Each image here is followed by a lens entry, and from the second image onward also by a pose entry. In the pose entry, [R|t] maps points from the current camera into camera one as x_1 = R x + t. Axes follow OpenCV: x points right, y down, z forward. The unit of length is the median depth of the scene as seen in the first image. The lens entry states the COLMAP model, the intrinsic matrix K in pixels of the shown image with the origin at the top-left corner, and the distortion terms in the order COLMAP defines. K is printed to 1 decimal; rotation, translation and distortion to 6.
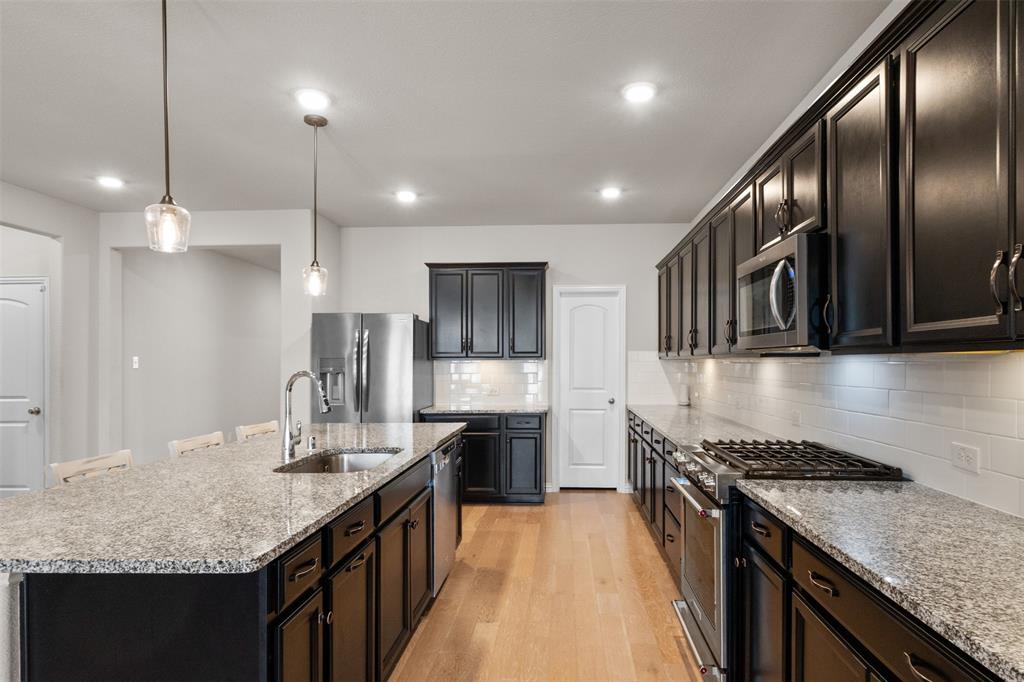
lens RADIAL K [[584.2, 0, 536.8], [0, 584.2, 362.6], [0, 0, 1]] dist [-0.018724, -0.000482]
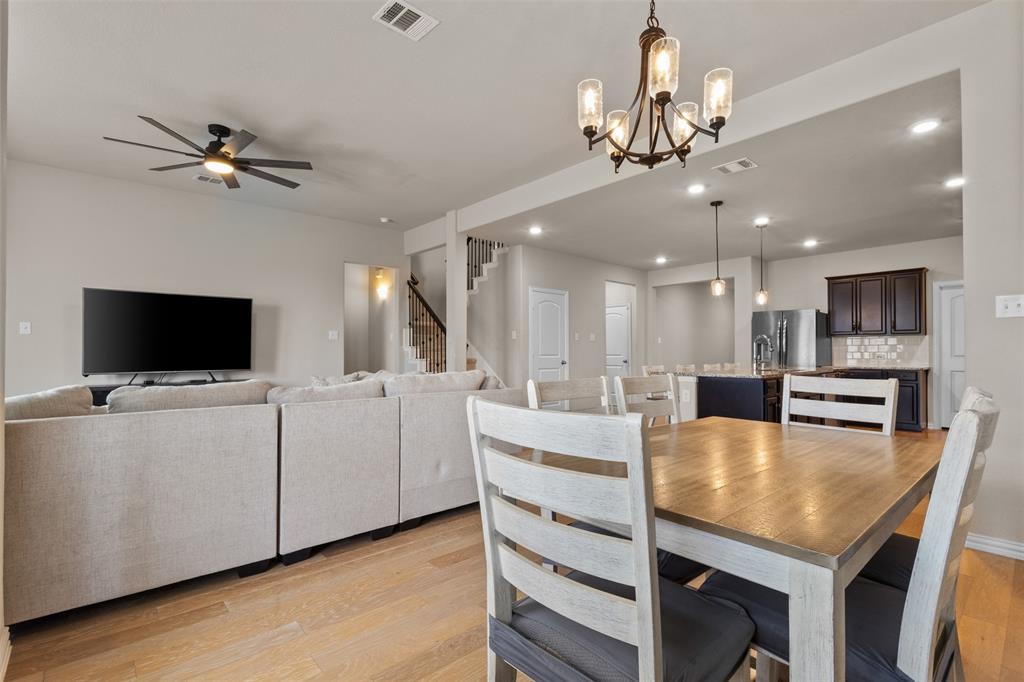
lens RADIAL K [[466.5, 0, 512.0], [0, 466.5, 341.0], [0, 0, 1]] dist [0.002227, 0.000513]
pose [[0.700581, -0.013505, -0.713445, 0.130800], [-0.002817, 0.999761, -0.021691, 0.039553], [0.713567, 0.017206, 0.700376, -0.559016]]
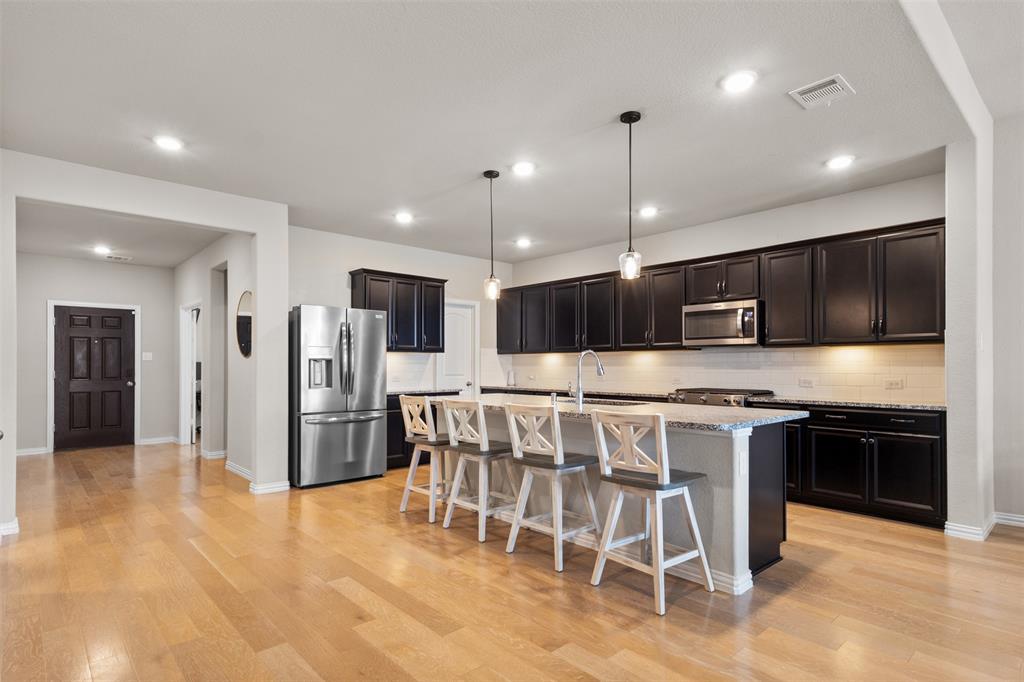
lens RADIAL K [[524.6, 0, 511.5], [0, 524.6, 365.6], [0, 0, 1]] dist [0.025555, 0.000006]
pose [[0.709390, 0.001343, 0.704815, -0.745889], [0.001917, 0.999991, -0.003834, 0.028910], [-0.704813, 0.004071, 0.709381, 0.046071]]
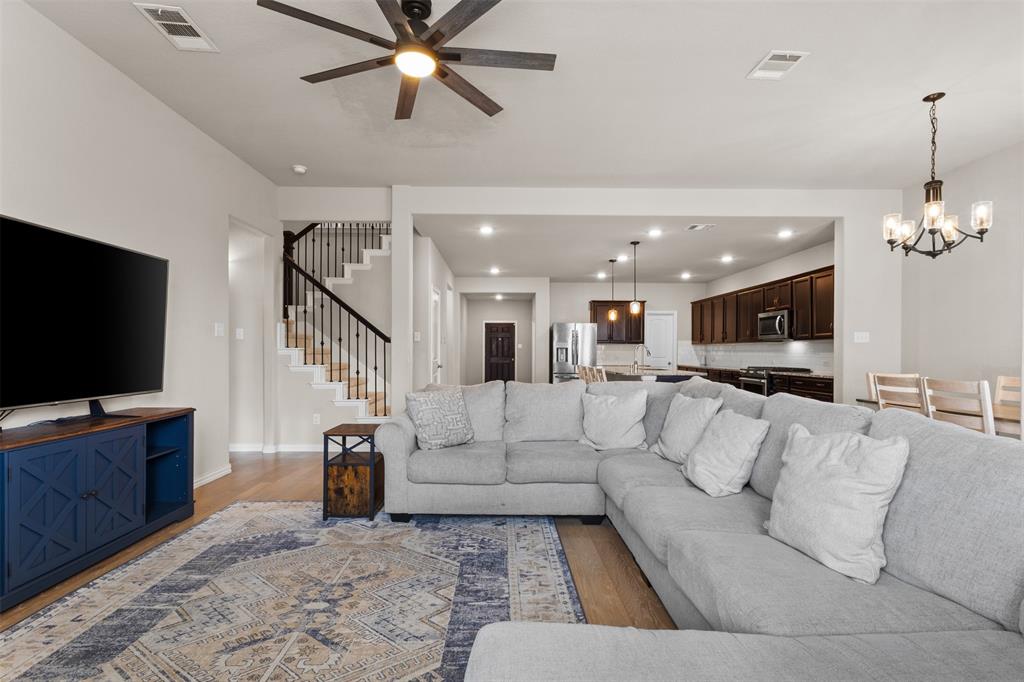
lens RADIAL K [[481.7, 0, 508.3], [0, 481.7, 355.2], [0, 0, 1]] dist [0.000239, 0.000047]
pose [[0.998288, 0.005867, 0.058195, -0.640241], [-0.006177, 0.999968, 0.005140, 0.032896], [-0.058163, -0.005491, 0.998292, -0.852840]]
